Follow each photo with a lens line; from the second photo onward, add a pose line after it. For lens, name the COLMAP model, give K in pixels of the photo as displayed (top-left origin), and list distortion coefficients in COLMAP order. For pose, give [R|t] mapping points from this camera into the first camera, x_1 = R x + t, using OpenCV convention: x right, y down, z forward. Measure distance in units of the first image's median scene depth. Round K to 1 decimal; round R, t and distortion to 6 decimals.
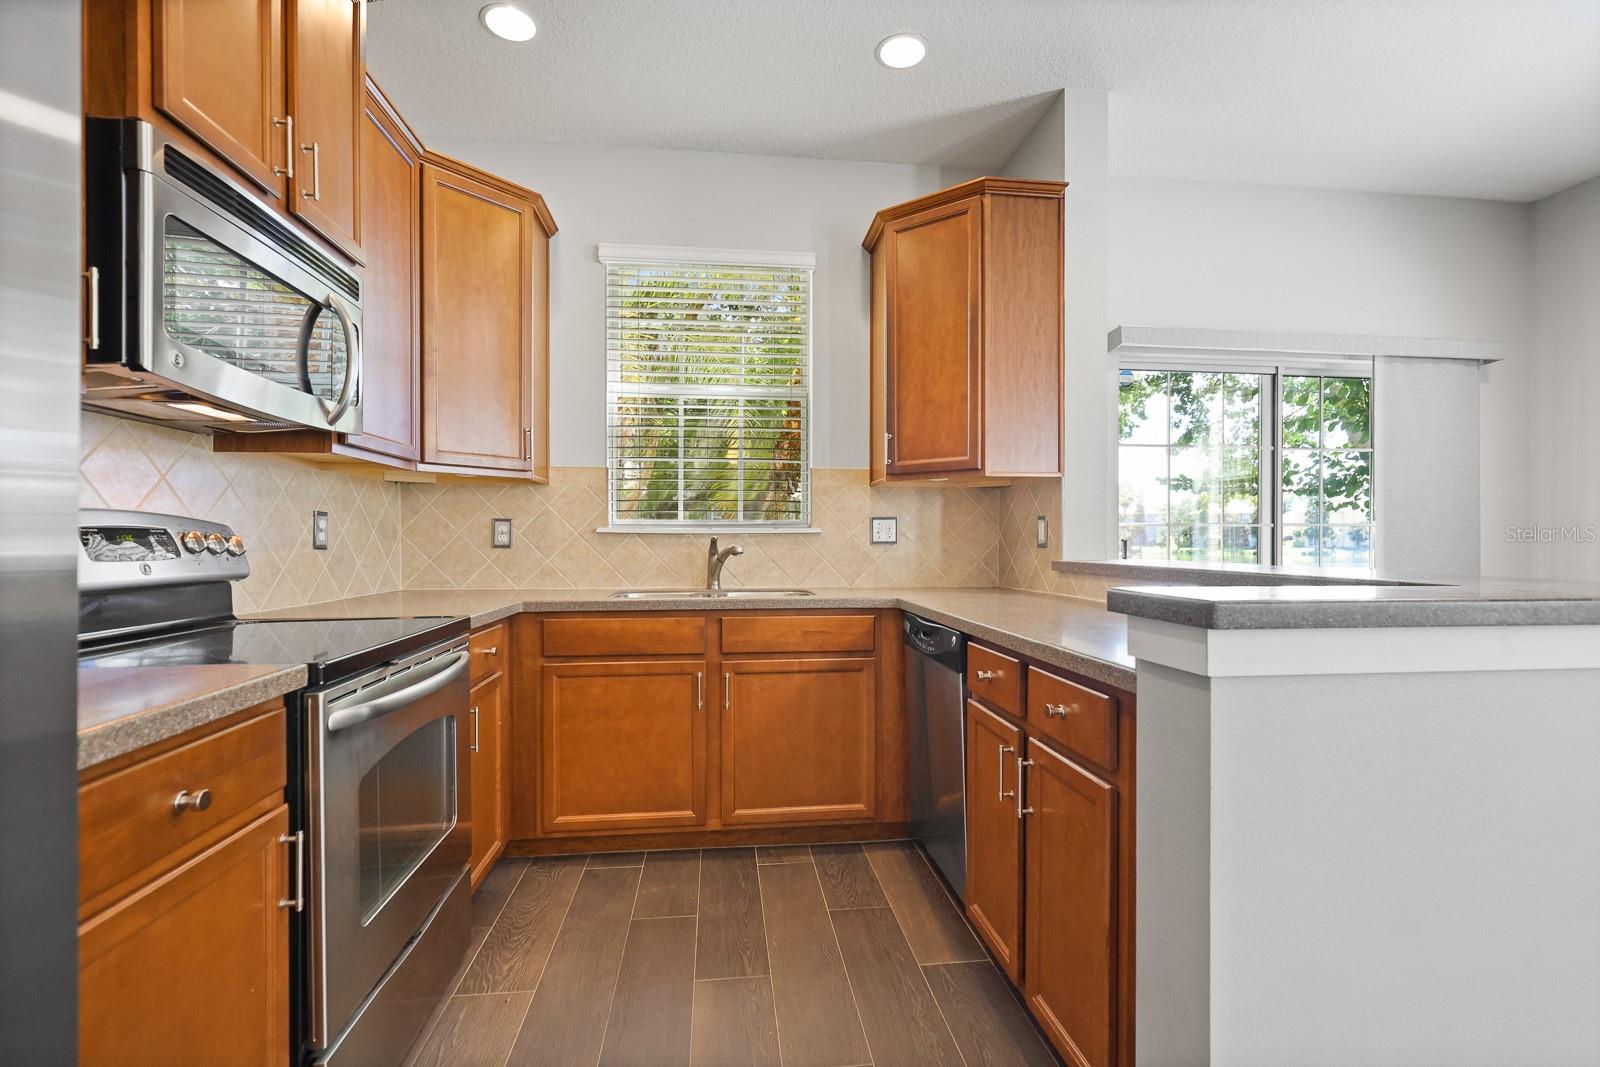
lens RADIAL K [[728.8, 0, 806.3], [0, 728.8, 546.5], [0, 0, 1]] dist [-0.002090, -0.000408]
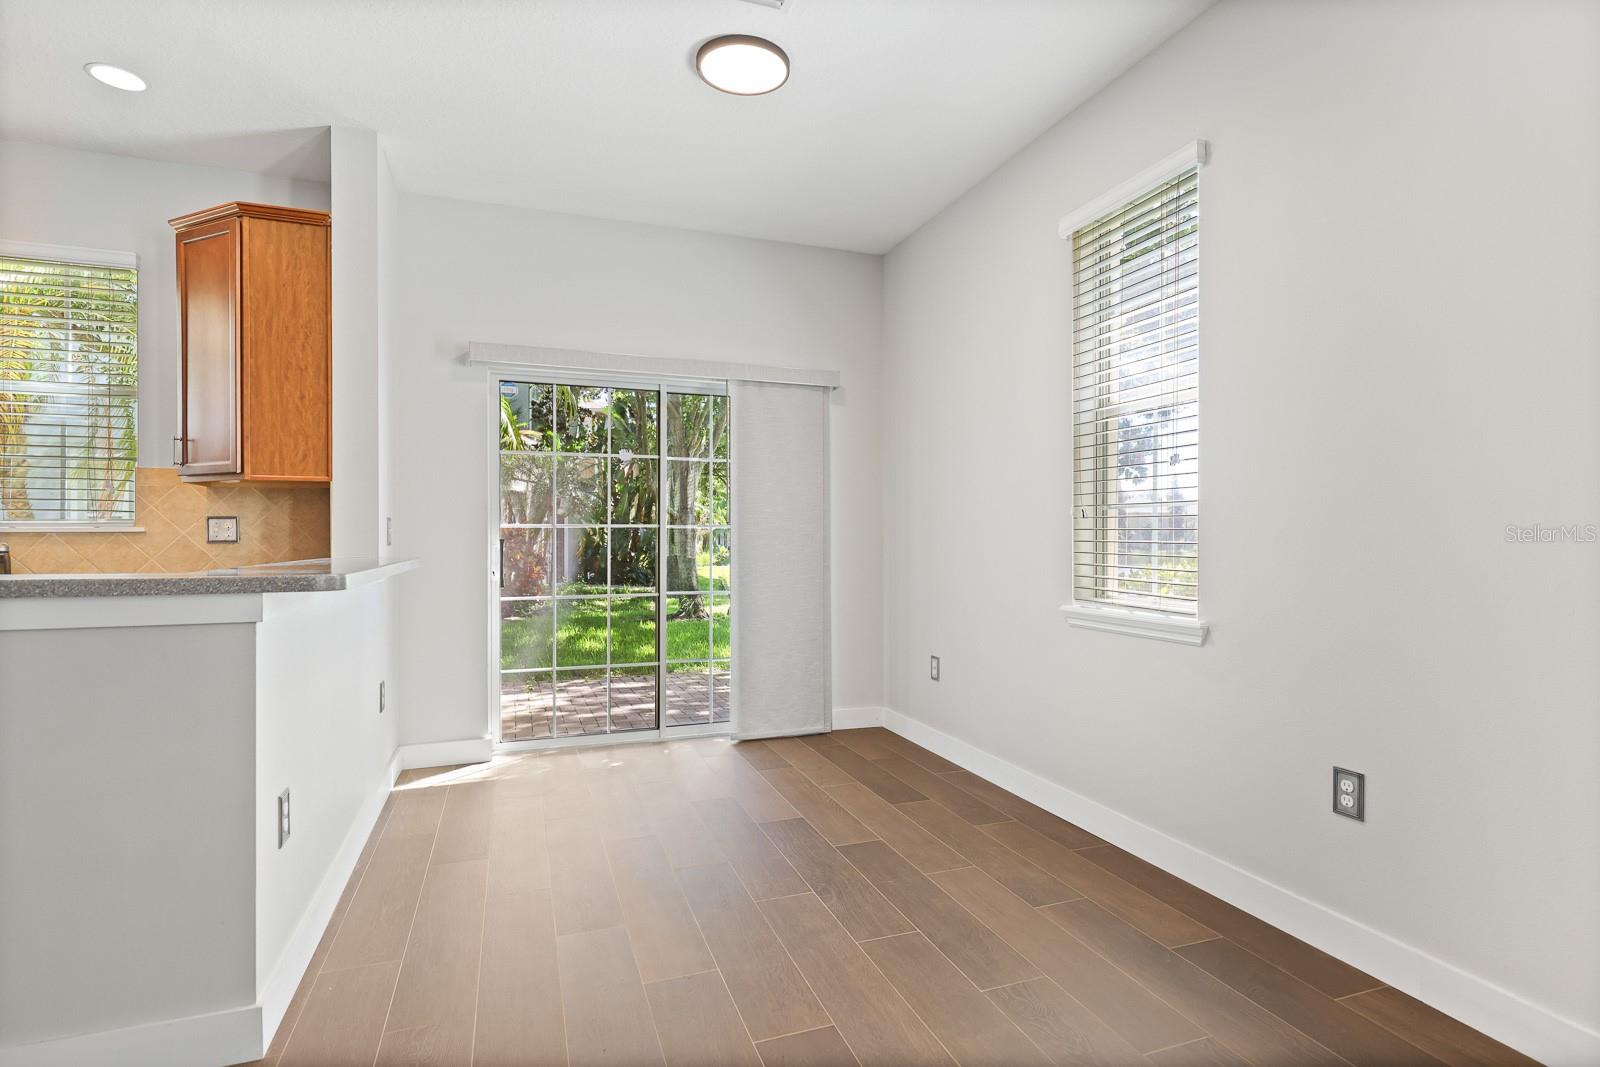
lens RADIAL K [[802.1, 0, 803.1], [0, 802.1, 544.2], [0, 0, 1]] dist [0.001774, -0.000089]
pose [[0.974013, -0.000319, 0.226494, 0.768738], [0.000447, 1.000000, -0.000512, -0.000734], [-0.226493, 0.000600, 0.974013, -0.332172]]
